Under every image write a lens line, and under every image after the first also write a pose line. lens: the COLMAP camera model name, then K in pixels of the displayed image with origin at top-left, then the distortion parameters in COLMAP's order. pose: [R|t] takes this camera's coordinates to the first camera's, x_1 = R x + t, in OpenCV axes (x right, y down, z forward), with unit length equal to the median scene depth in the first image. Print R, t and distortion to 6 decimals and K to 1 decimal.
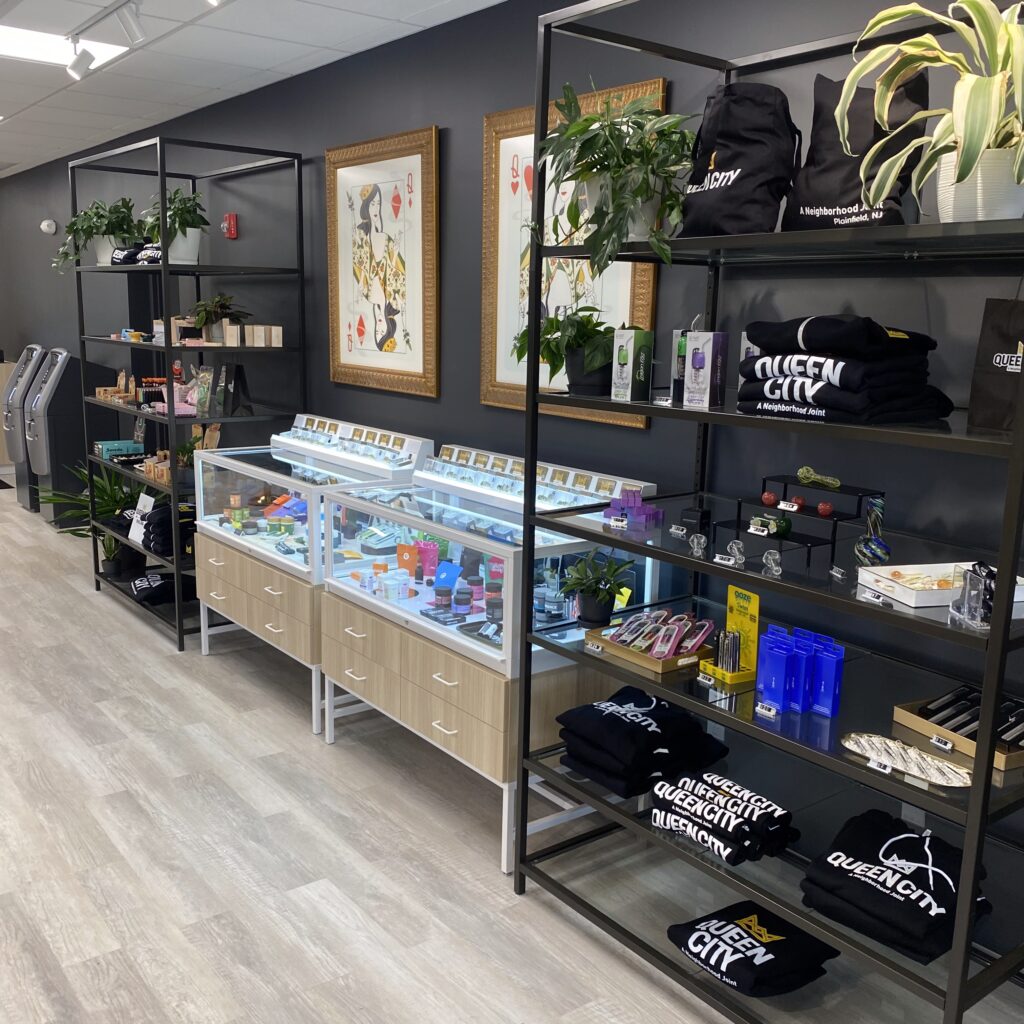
lens RADIAL K [[1054.0, 0, 530.6], [0, 1054.0, 528.5], [0, 0, 1]] dist [0.017355, 0.000000]
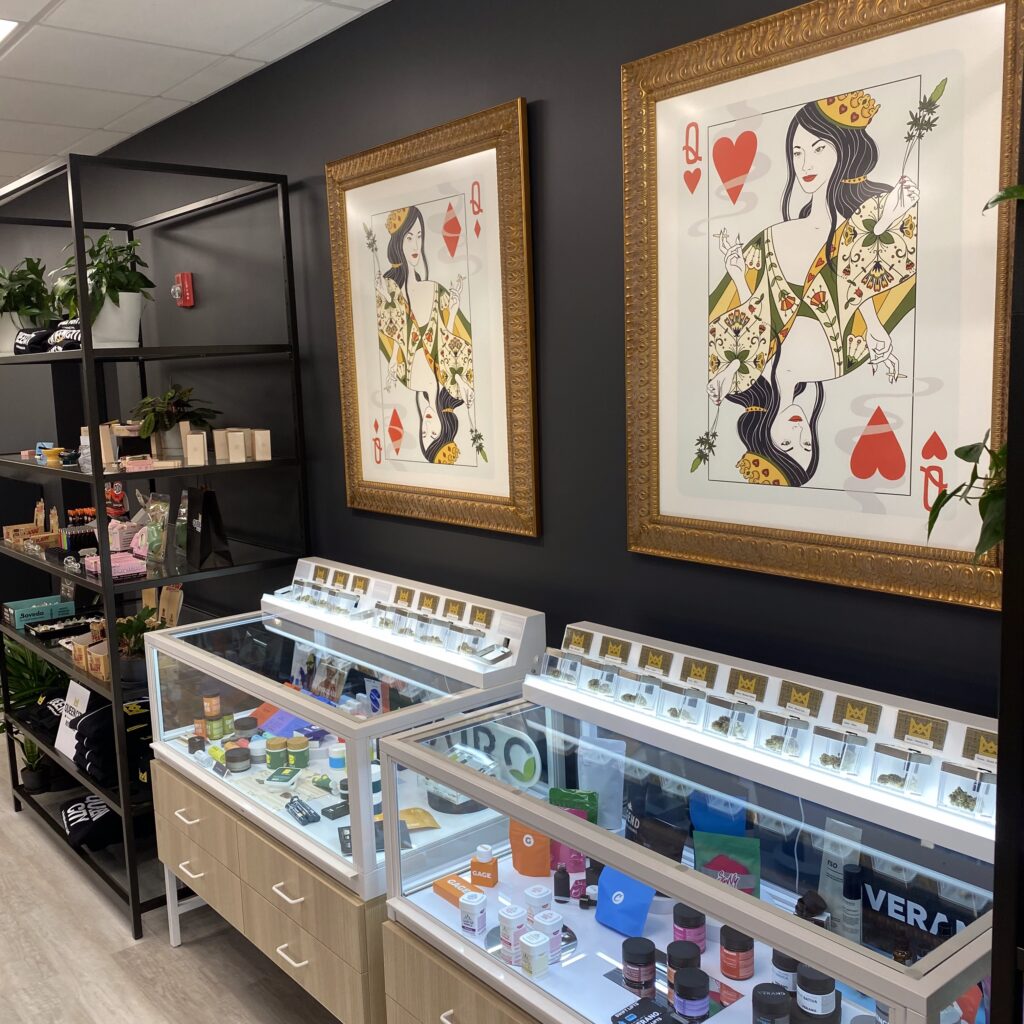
lens RADIAL K [[1054.0, 0, 517.4], [0, 1054.0, 515.2], [0, 0, 1]] dist [0.017355, 0.000000]
pose [[0.997656, -0.063875, 0.024545, -0.105347], [0.065340, 0.995781, -0.064420, -0.090023], [-0.020327, 0.065873, 0.997621, 0.354974]]
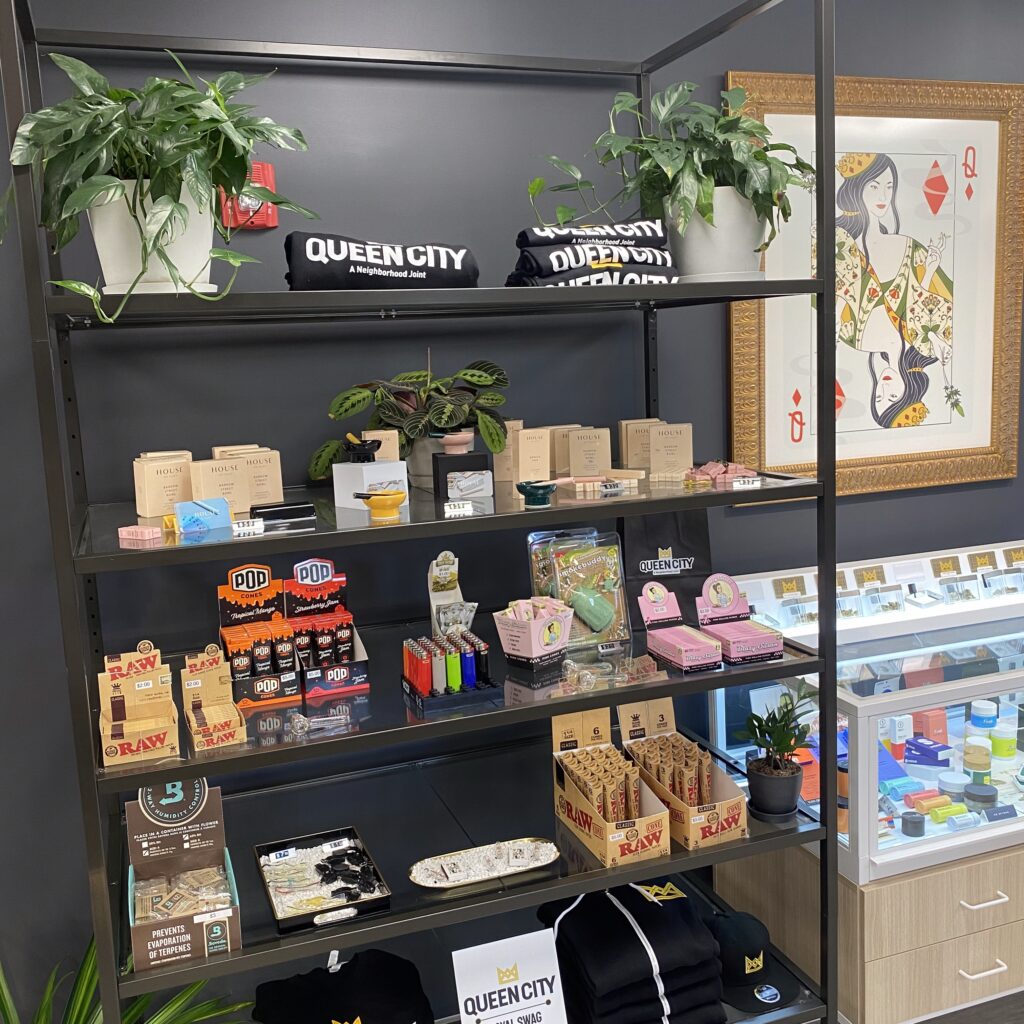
lens RADIAL K [[1054.0, 0, 515.4], [0, 1054.0, 508.2], [0, 0, 1]] dist [0.017355, 0.000000]
pose [[0.299016, -0.155854, 0.941435, -0.761310], [0.257322, 0.963195, 0.077726, -0.220208], [-0.918899, 0.219010, 0.328115, 0.982716]]
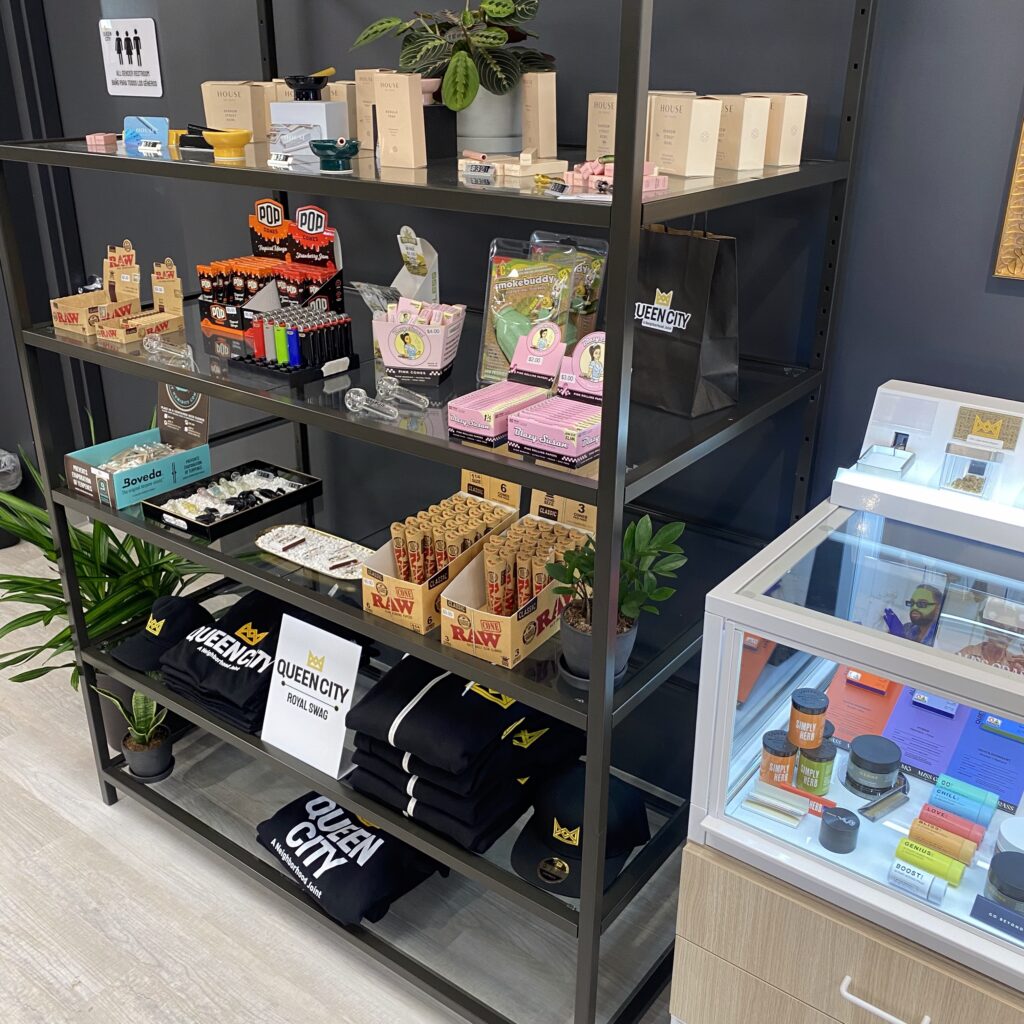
lens RADIAL K [[1054.0, 0, 515.3], [0, 1054.0, 532.2], [0, 0, 1]] dist [0.017355, 0.000000]
pose [[0.963779, -0.107619, 0.244026, -0.439407], [0.055855, 0.976129, 0.209889, -0.148863], [-0.260789, -0.188656, 0.946783, 0.772041]]
